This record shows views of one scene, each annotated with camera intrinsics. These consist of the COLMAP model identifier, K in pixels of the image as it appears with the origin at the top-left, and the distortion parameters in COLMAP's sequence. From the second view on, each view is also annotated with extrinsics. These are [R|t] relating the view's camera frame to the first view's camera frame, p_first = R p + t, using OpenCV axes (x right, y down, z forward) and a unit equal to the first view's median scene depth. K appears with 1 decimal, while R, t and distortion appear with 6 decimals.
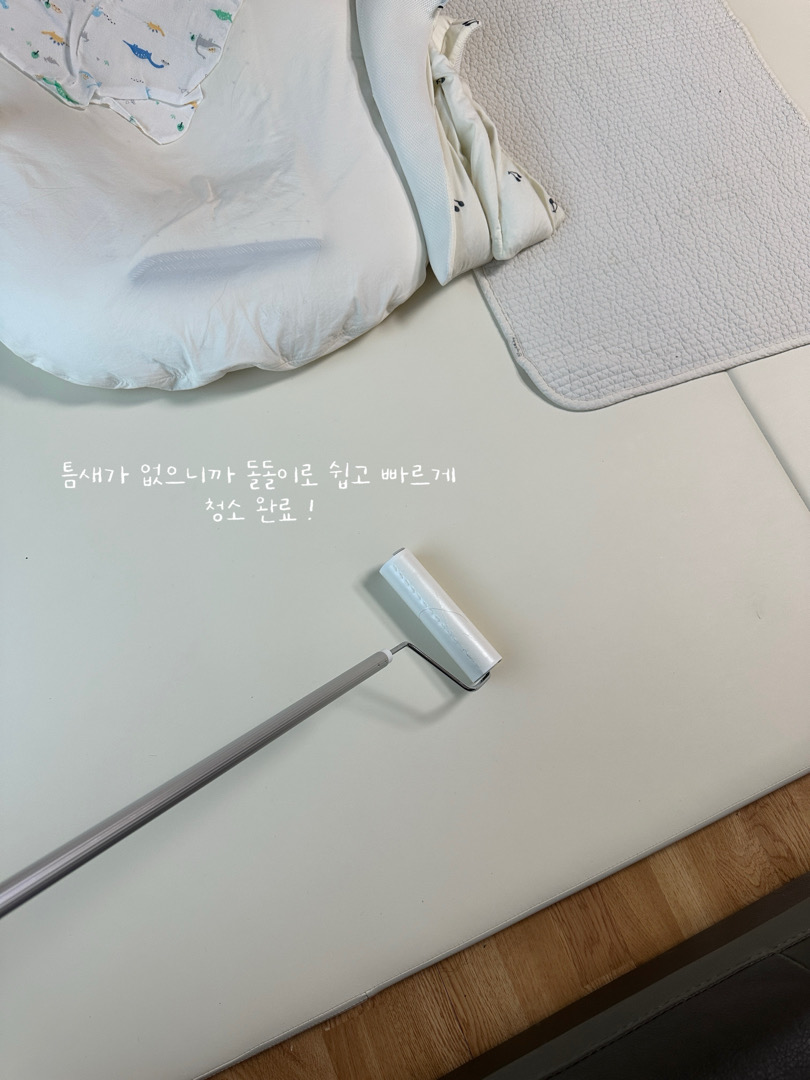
lens RADIAL K [[753.9, 0, 405.4], [0, 753.9, 540.2], [0, 0, 1]] dist [0.004190, 0.002335]
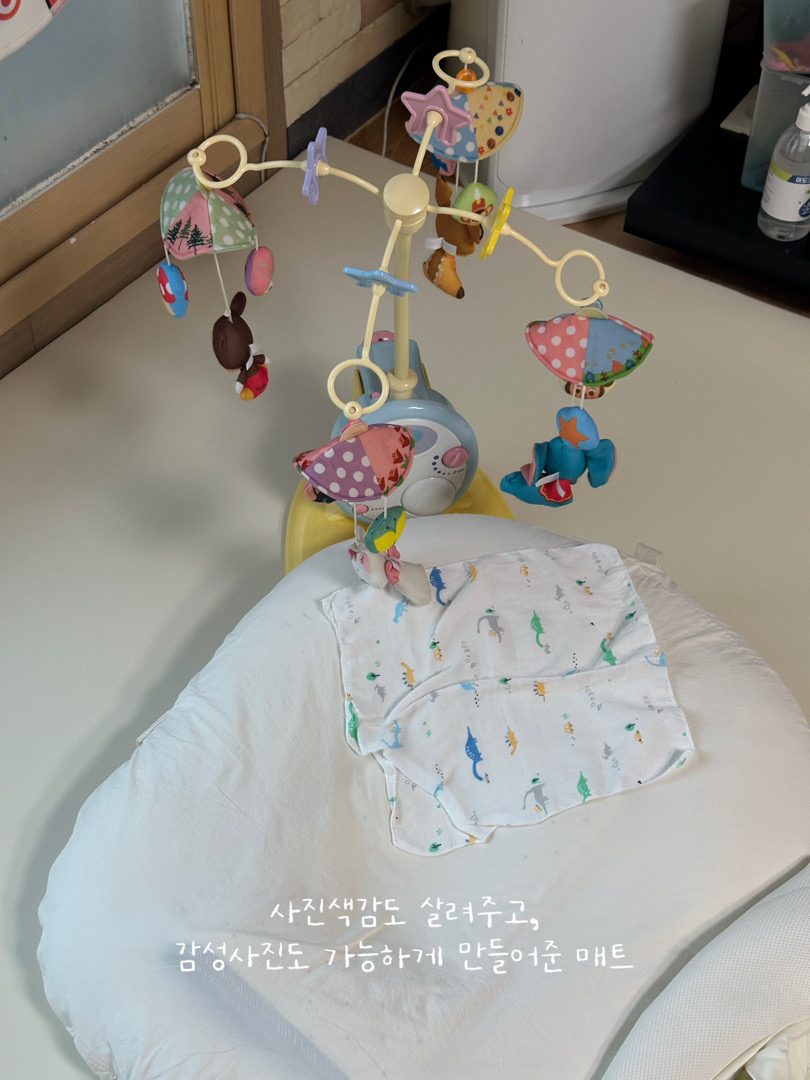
lens RADIAL K [[1497.1, 0, 404.7], [0, 1497.1, 539.9], [0, 0, 1]] dist [0.016077, 0.000000]
pose [[0.553624, 0.534627, -0.638494, 0.464078], [-0.774079, 0.613102, -0.157821, -0.499667], [0.307087, 0.581618, 0.753272, -0.271363]]
